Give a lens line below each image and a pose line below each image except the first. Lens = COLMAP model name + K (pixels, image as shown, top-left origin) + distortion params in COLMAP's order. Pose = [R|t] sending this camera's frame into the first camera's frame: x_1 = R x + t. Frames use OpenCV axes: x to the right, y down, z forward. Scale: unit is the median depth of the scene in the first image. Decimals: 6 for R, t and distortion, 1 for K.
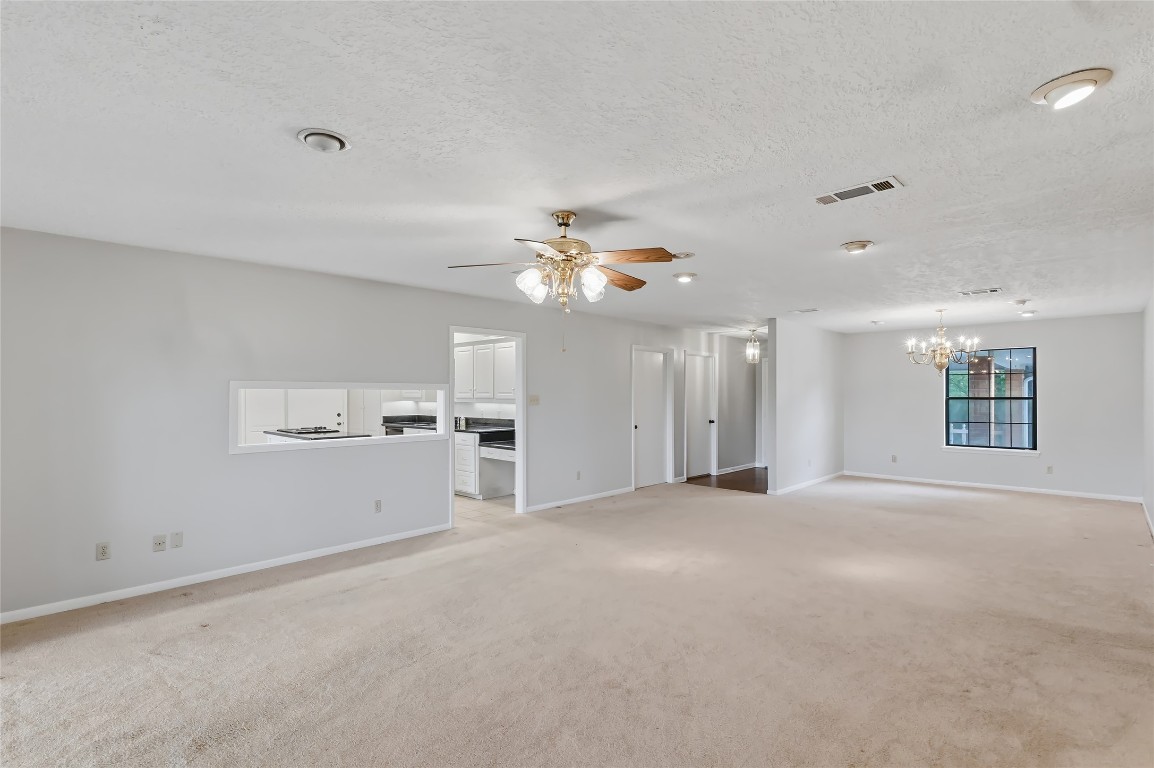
lens RADIAL K [[534.8, 0, 573.8], [0, 534.8, 391.7], [0, 0, 1]] dist [-0.001628, -0.000083]
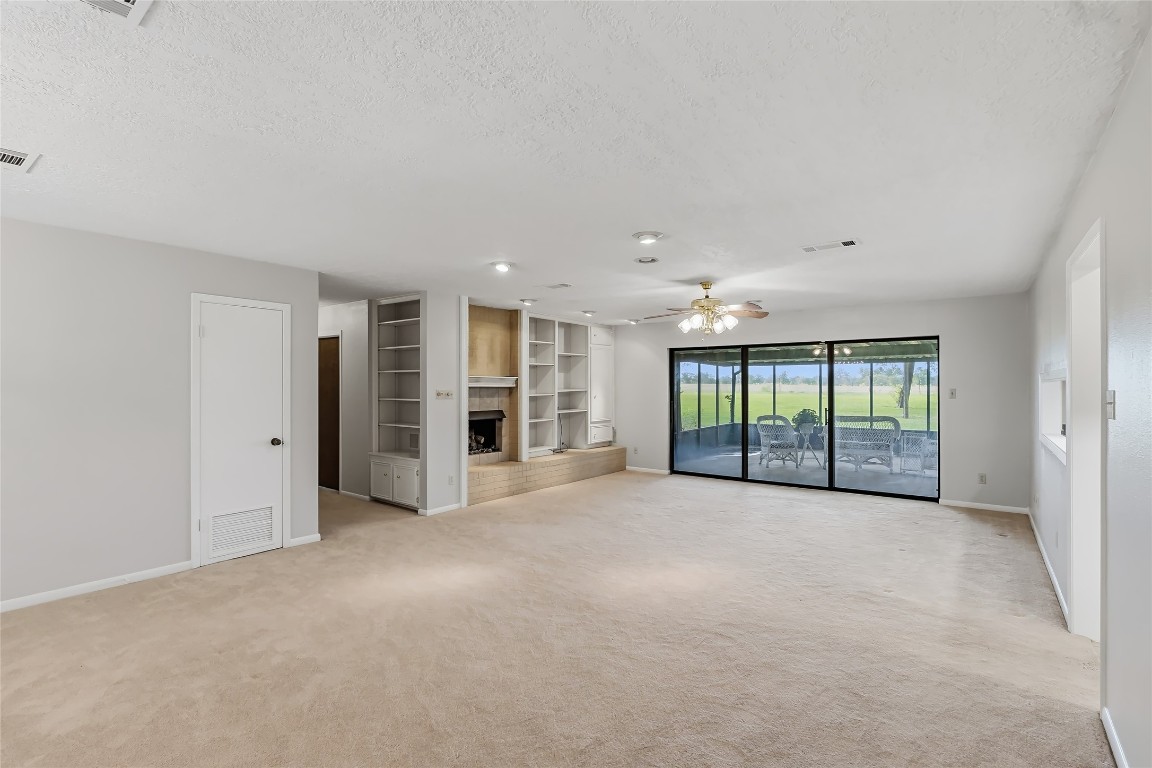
lens RADIAL K [[542.2, 0, 572.1], [0, 542.2, 385.3], [0, 0, 1]] dist [0.000938, 0.000242]
pose [[-0.992536, 0.000521, -0.121951, 0.296821], [0.001240, 0.999982, -0.005816, 0.003703], [0.121945, -0.005923, -0.992519, 1.257932]]
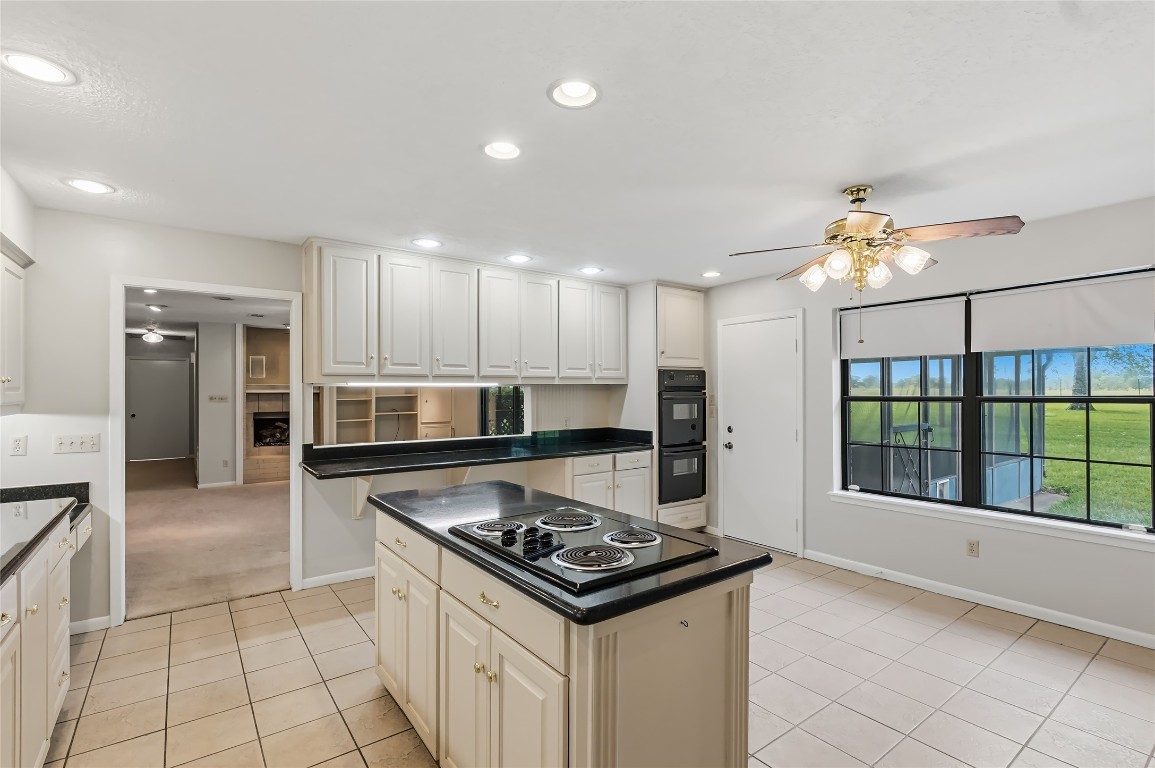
lens RADIAL K [[535.3, 0, 574.3], [0, 535.3, 391.7], [0, 0, 1]] dist [-0.001628, -0.000083]
pose [[-0.986177, 0.004757, 0.165629, -0.594816], [0.004084, 0.999982, -0.004405, 0.006417], [-0.165647, -0.003668, -0.986178, 1.380885]]
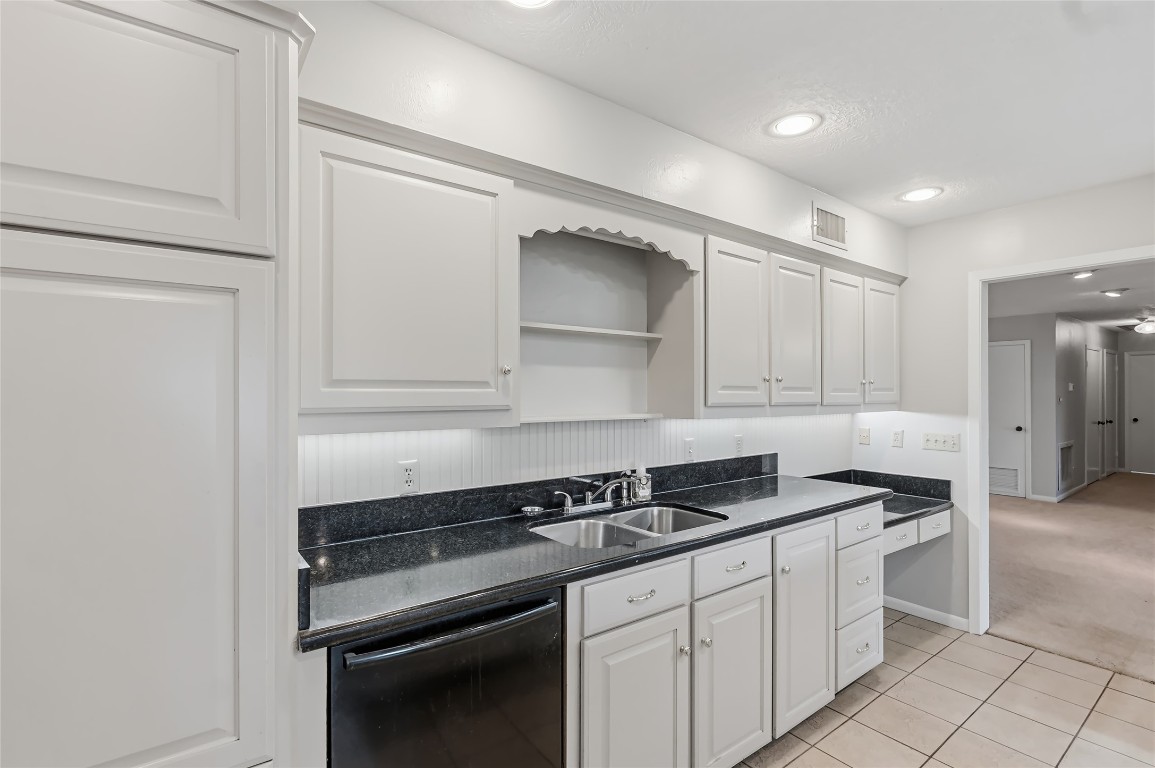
lens RADIAL K [[535.3, 0, 574.3], [0, 535.3, 391.7], [0, 0, 1]] dist [-0.001628, -0.000083]
pose [[0.159914, 0.002929, 0.987127, -0.628297], [-0.007154, 0.999973, -0.001808, 0.005335], [-0.987105, -0.006773, 0.159931, 1.233572]]
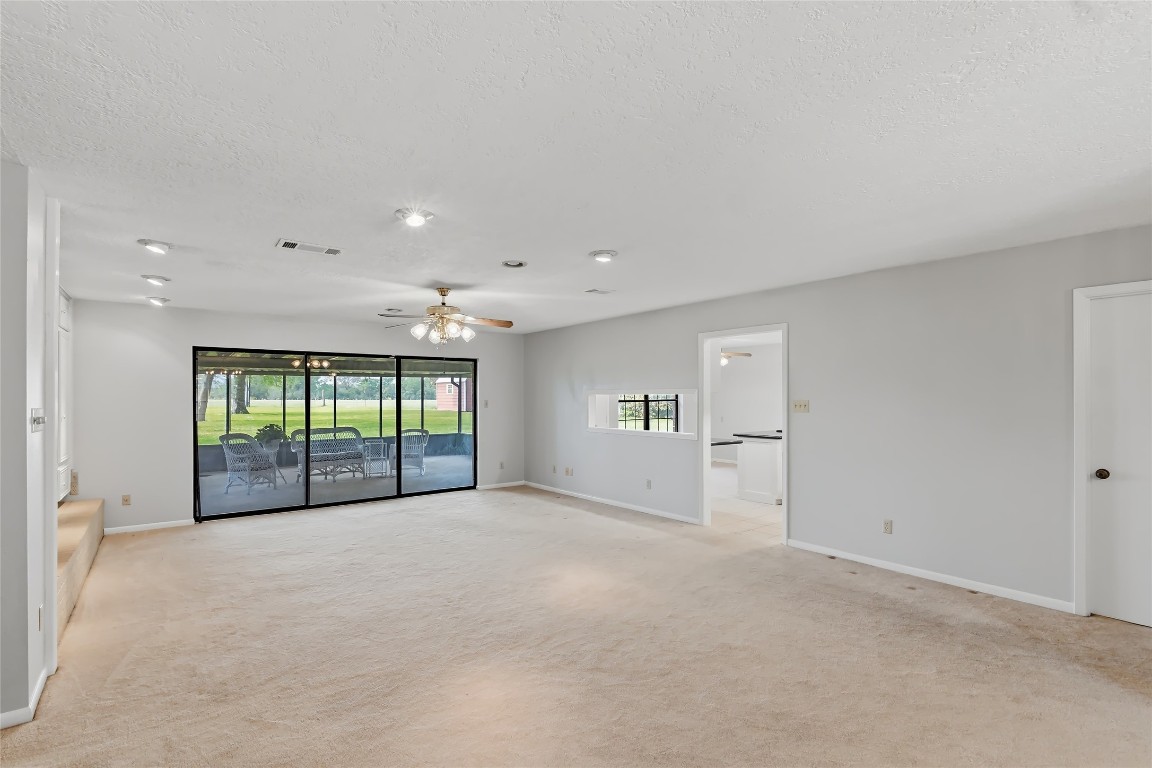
lens RADIAL K [[538.1, 0, 573.6], [0, 538.1, 398.2], [0, 0, 1]] dist [-0.002283, -0.000008]
pose [[-0.140078, 0.003151, -0.990136, 0.727016], [0.007870, 0.999967, 0.002069, -0.000675], [0.990109, -0.007502, -0.140098, 0.759412]]
